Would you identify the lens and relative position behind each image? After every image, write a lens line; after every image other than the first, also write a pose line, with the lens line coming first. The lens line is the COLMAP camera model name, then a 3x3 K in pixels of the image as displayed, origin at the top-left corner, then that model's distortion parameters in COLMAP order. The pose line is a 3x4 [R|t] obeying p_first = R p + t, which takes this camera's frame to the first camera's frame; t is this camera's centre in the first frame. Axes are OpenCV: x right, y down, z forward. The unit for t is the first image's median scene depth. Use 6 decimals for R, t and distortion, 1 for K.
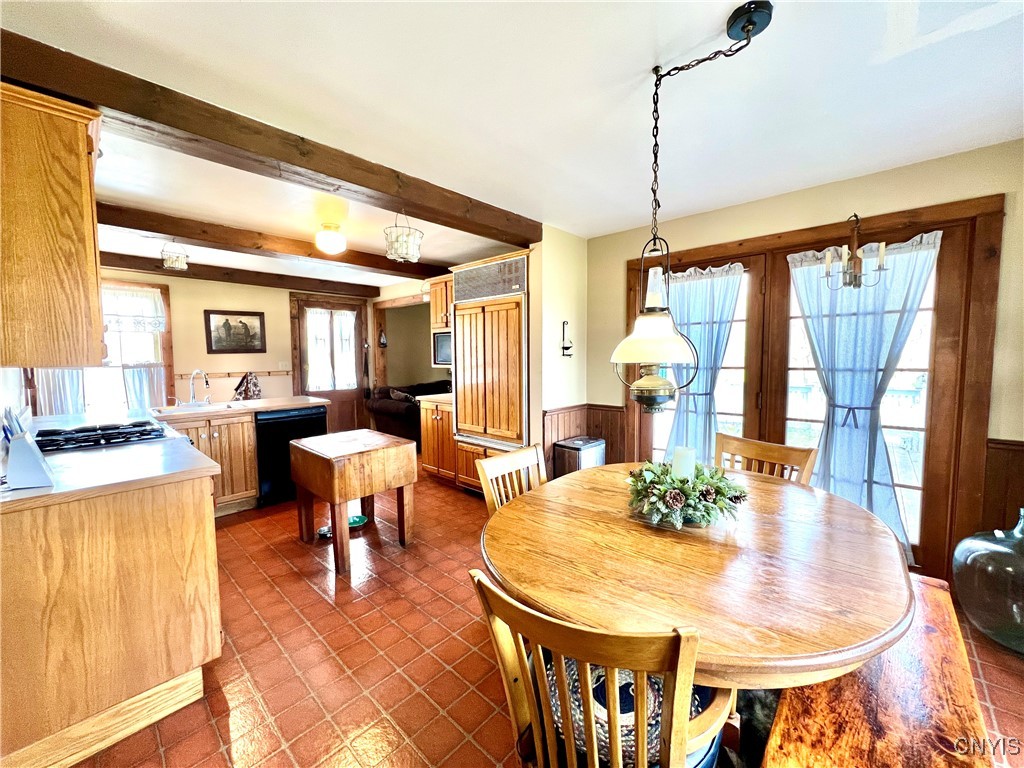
lens RADIAL K [[409.1, 0, 512.0], [0, 409.1, 384.0], [0, 0, 1]] dist [-0.000292, 0.000155]
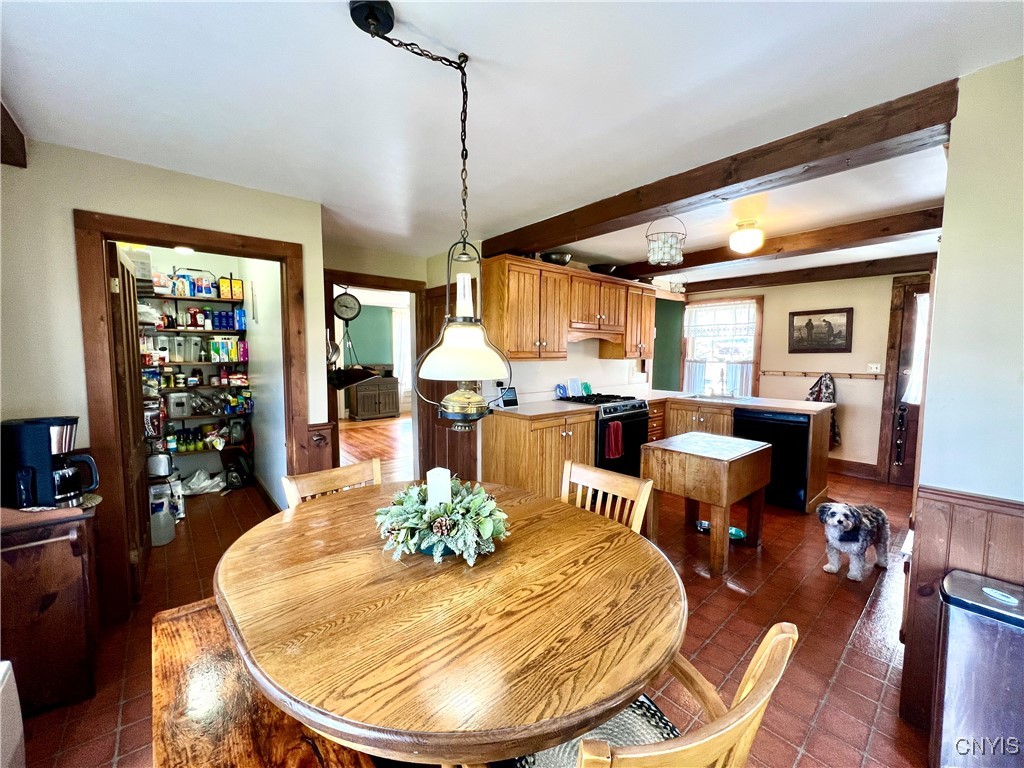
lens RADIAL K [[409.1, 0, 512.0], [0, 409.1, 384.0], [0, 0, 1]] dist [-0.000292, 0.000155]
pose [[-0.109083, 0.086619, -0.990251, 0.405304], [-0.075768, 0.992573, 0.095169, -0.040881], [0.991141, 0.085411, -0.101710, 0.395351]]
